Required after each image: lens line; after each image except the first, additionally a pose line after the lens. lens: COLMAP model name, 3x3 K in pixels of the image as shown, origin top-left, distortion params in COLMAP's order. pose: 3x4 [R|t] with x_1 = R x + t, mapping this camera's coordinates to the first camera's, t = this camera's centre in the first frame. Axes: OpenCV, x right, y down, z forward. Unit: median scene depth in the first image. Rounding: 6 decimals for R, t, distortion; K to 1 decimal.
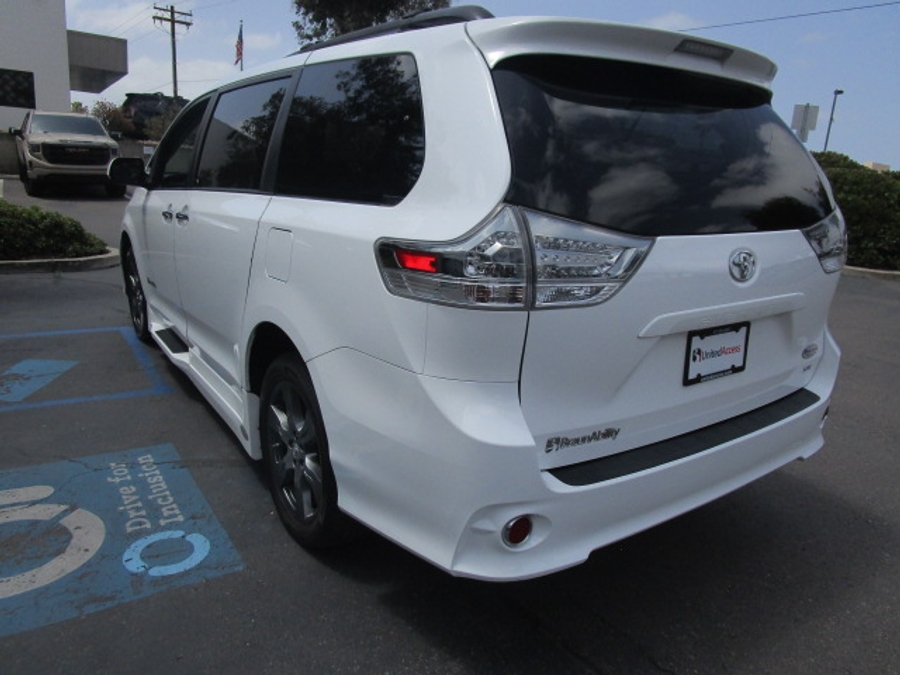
lens RADIAL K [[646.6, 0, 448.9], [0, 646.6, 340.3], [0, 0, 1]] dist [-0.023729, 0.001737]
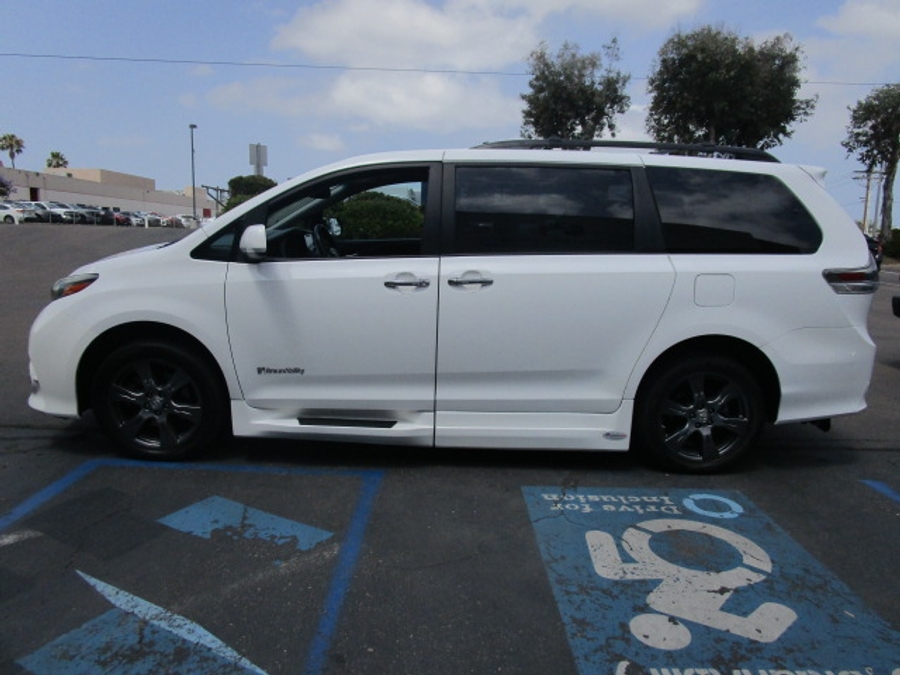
lens RADIAL K [[646.6, 0, 448.9], [0, 646.6, 340.3], [0, 0, 1]] dist [-0.023729, 0.001737]
pose [[0.560486, -0.188555, 0.806413, -1.955106], [0.215613, 0.973380, 0.077736, -0.281967], [-0.799604, 0.130303, 0.586221, 0.614006]]
